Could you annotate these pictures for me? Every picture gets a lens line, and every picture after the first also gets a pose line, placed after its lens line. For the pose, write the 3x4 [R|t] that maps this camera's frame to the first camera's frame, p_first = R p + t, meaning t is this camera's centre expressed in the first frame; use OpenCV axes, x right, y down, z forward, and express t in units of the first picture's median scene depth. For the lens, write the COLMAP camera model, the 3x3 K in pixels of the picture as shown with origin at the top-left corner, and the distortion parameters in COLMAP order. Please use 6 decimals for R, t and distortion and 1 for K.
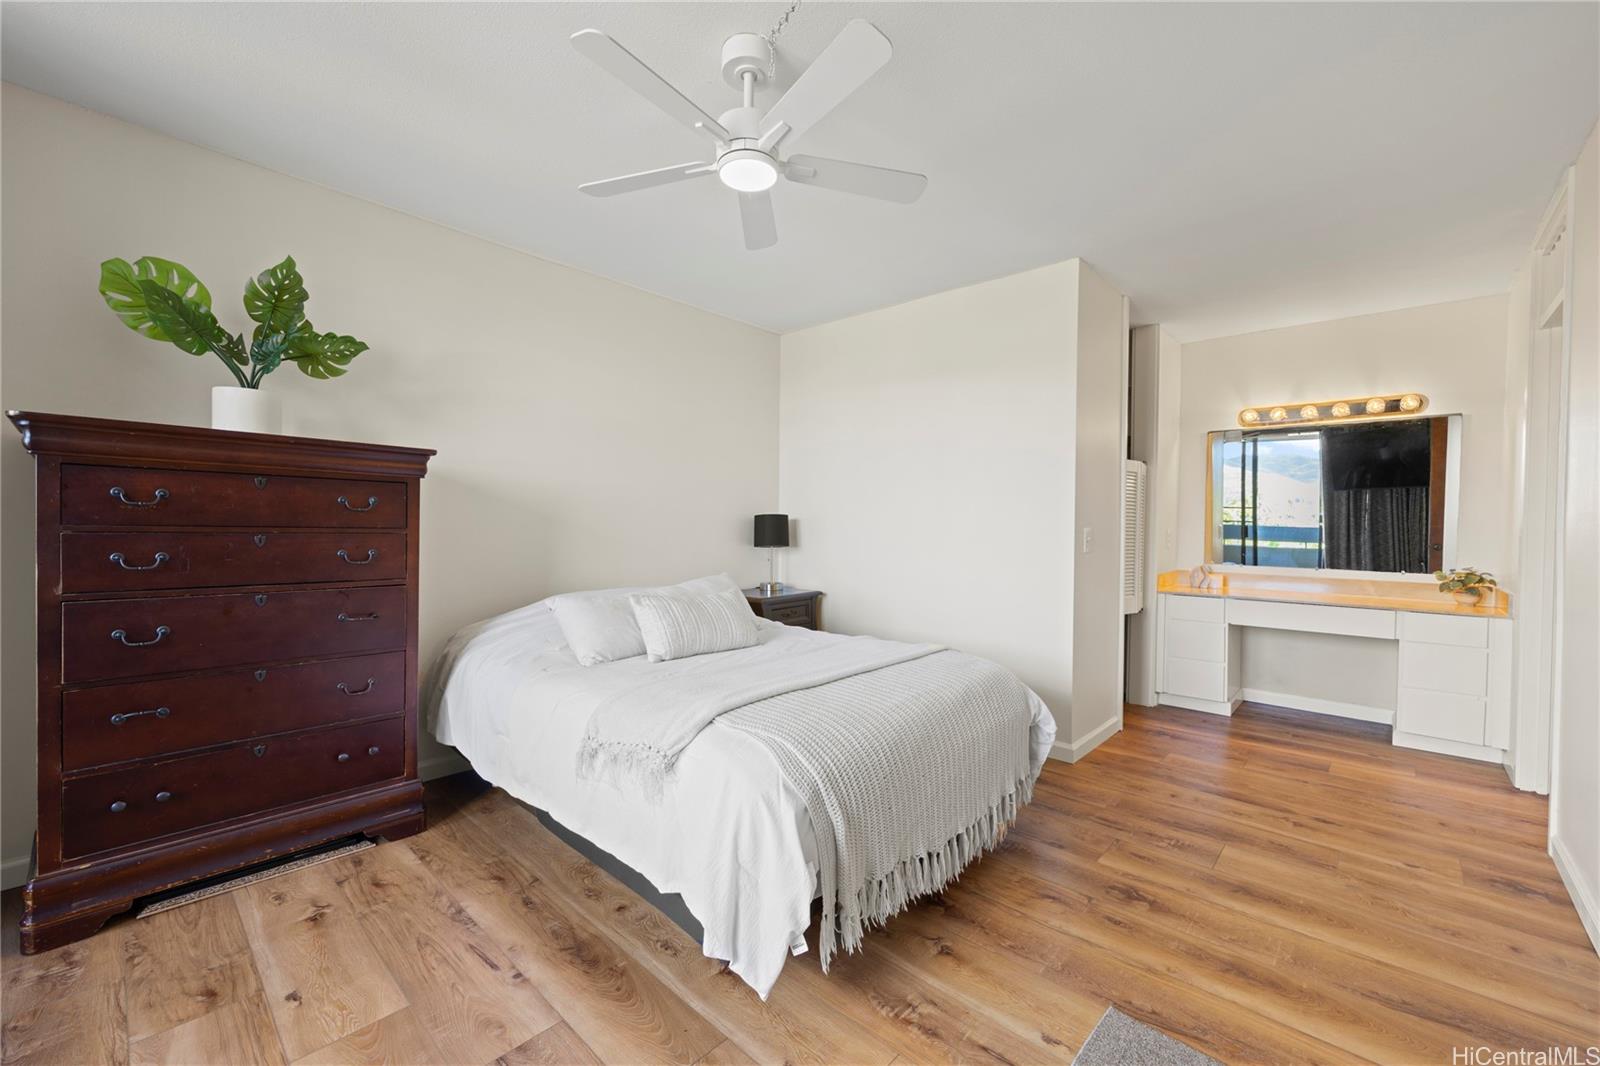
lens RADIAL K [[636.1, 0, 820.8], [0, 636.1, 529.5], [0, 0, 1]] dist [0.000603, -0.012815]
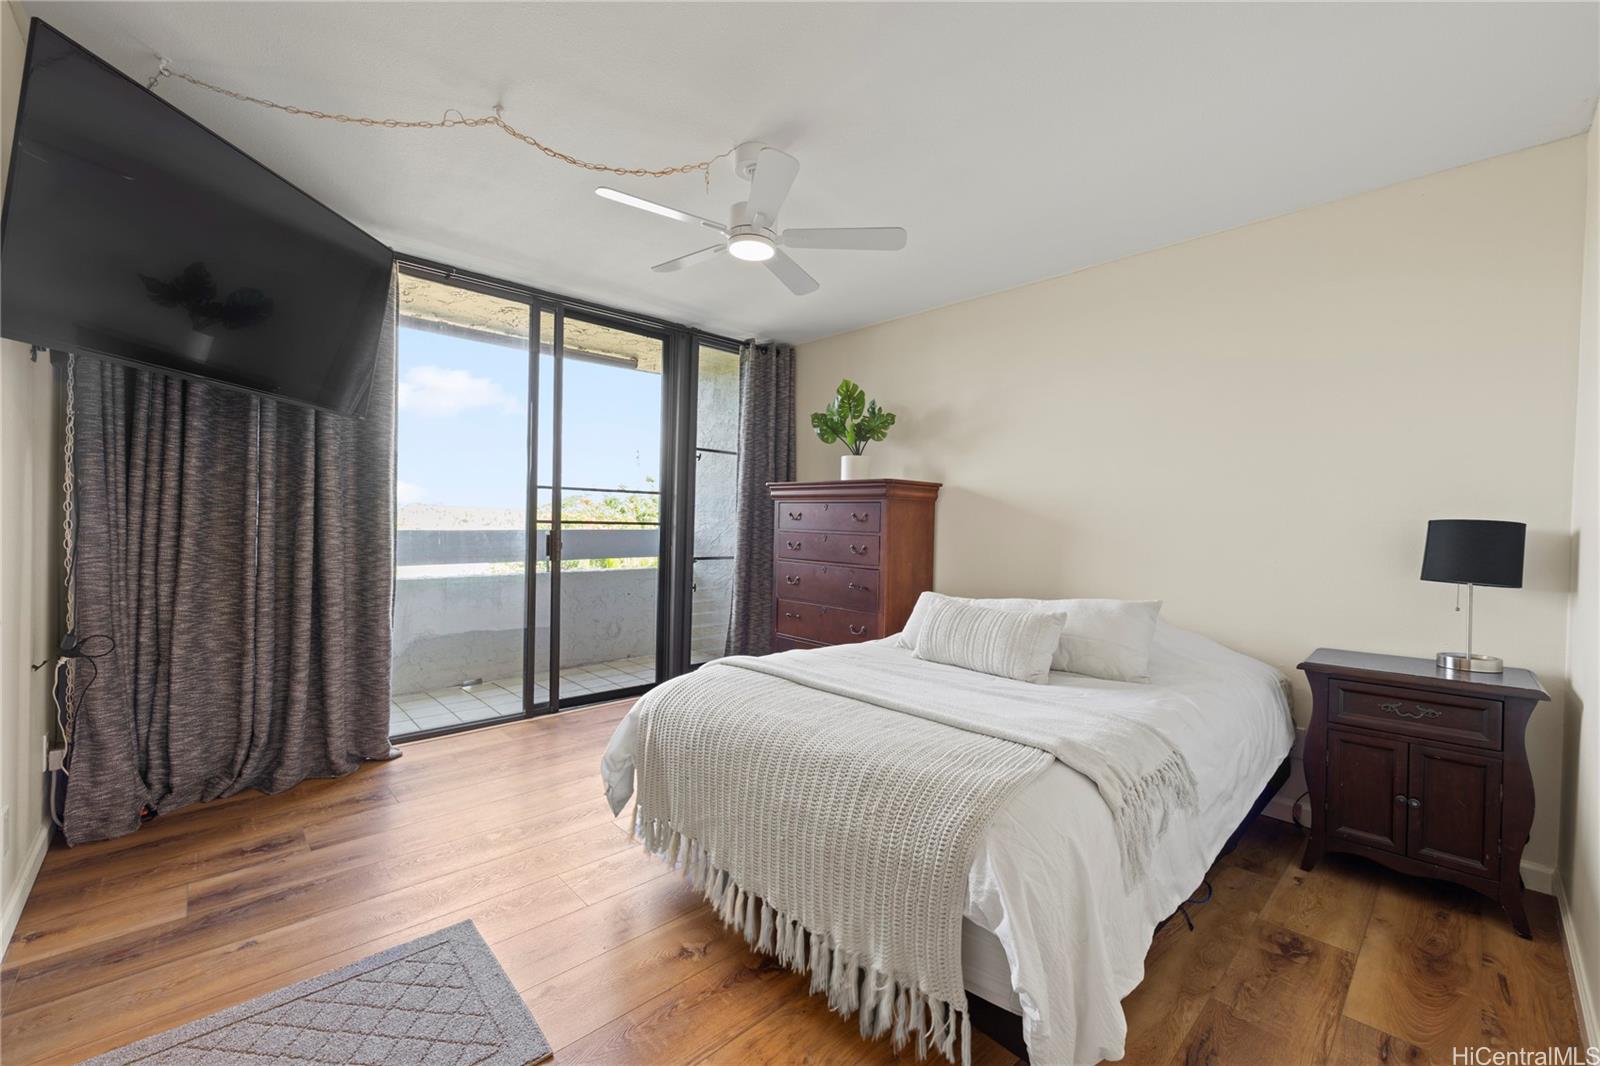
lens RADIAL K [[636.1, 0, 820.8], [0, 636.1, 529.5], [0, 0, 1]] dist [0.000603, -0.012815]
pose [[-0.072296, 0.004031, -0.997375, 0.997317], [-0.030953, 0.999501, 0.006284, -0.010875], [0.996903, 0.031326, -0.072136, 1.075504]]
